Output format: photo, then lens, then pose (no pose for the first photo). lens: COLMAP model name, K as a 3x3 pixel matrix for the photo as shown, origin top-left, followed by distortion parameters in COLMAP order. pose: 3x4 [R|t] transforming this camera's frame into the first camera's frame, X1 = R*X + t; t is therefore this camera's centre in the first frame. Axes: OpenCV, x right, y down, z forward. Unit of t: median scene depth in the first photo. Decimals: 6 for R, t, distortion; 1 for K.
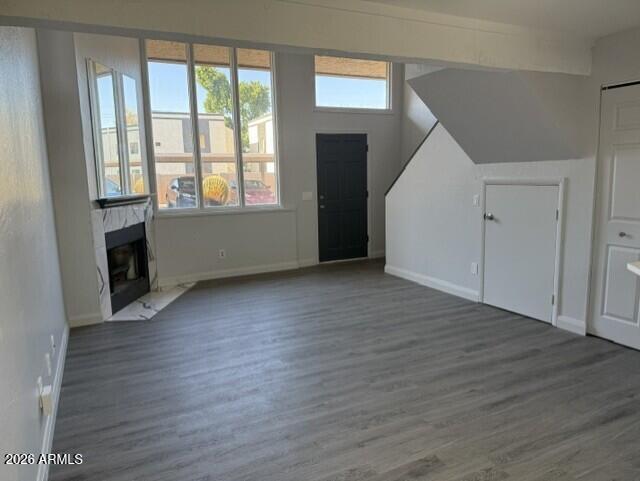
lens RADIAL K [[450.3, 0, 320.0], [0, 450.3, 240.5], [0, 0, 1]] dist [0.114766, -0.159588]
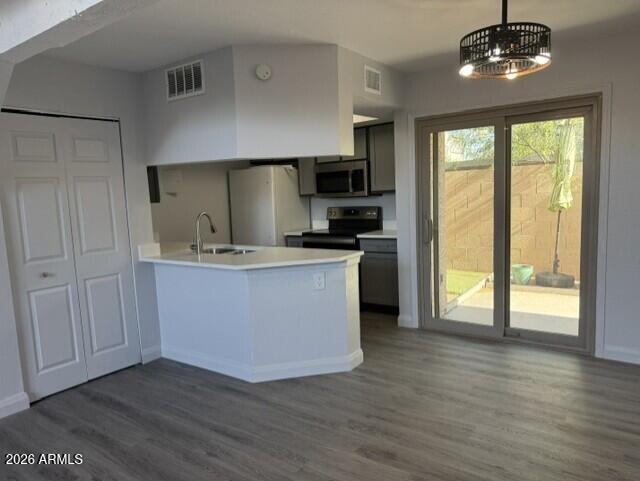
lens RADIAL K [[450.3, 0, 320.0], [0, 450.3, 240.5], [0, 0, 1]] dist [0.114766, -0.159588]
pose [[-0.464338, -0.052774, 0.884084, -0.402526], [0.183366, 0.970866, 0.154262, -0.121599], [-0.866468, 0.233740, -0.441133, 0.912861]]
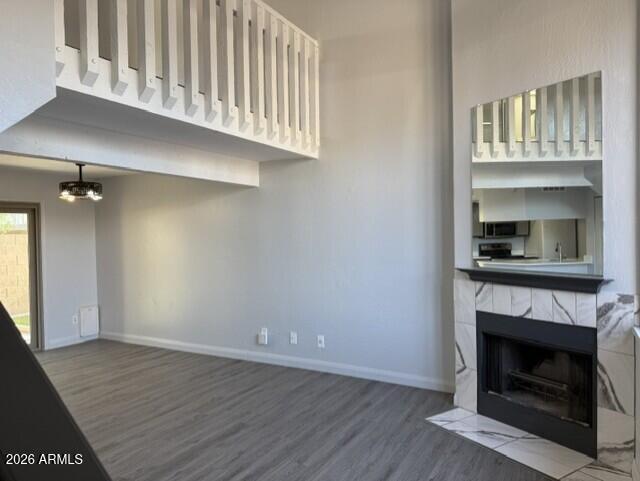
lens RADIAL K [[450.3, 0, 320.0], [0, 450.3, 240.5], [0, 0, 1]] dist [0.114766, -0.159588]
pose [[-0.829562, 0.053872, -0.555810, 0.282007], [-0.040335, 0.986955, 0.155862, -0.340569], [0.556956, 0.151716, -0.816567, 1.971795]]
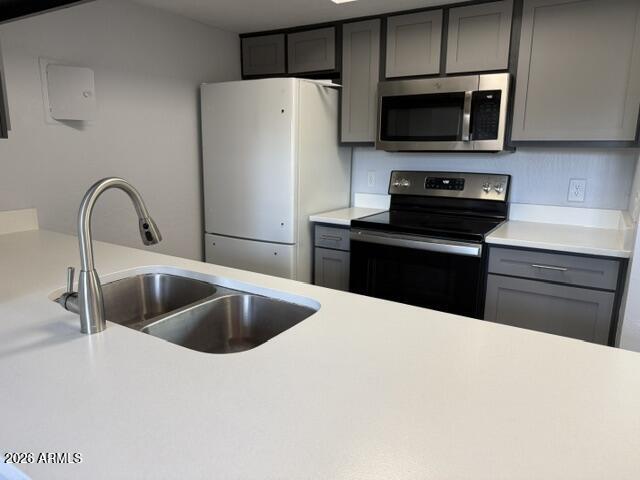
lens RADIAL K [[450.3, 0, 320.0], [0, 450.3, 240.0], [0, 0, 1]] dist [0.114766, -0.159588]
pose [[-0.520319, -0.156029, 0.839597, 0.359690], [0.124810, 0.958715, 0.255514, -0.090204], [-0.844802, 0.237739, -0.479363, 0.697607]]
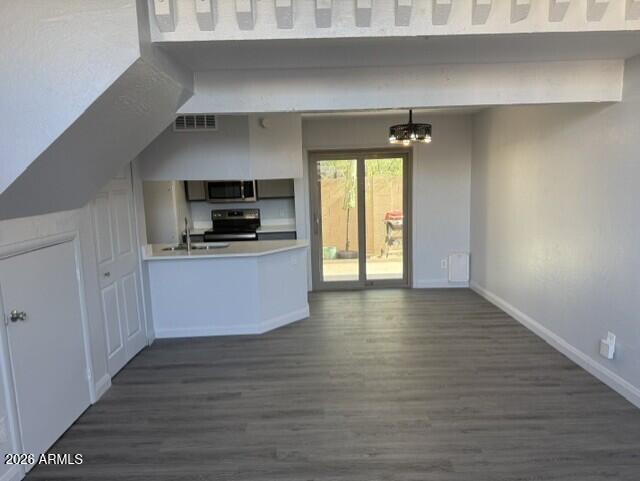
lens RADIAL K [[450.3, 0, 320.0], [0, 450.3, 240.5], [0, 0, 1]] dist [0.114766, -0.159588]
pose [[-0.902625, -0.008225, 0.430349, -0.260234], [0.114050, 0.959511, 0.257549, -0.311468], [-0.415043, 0.281551, -0.865141, 1.702029]]
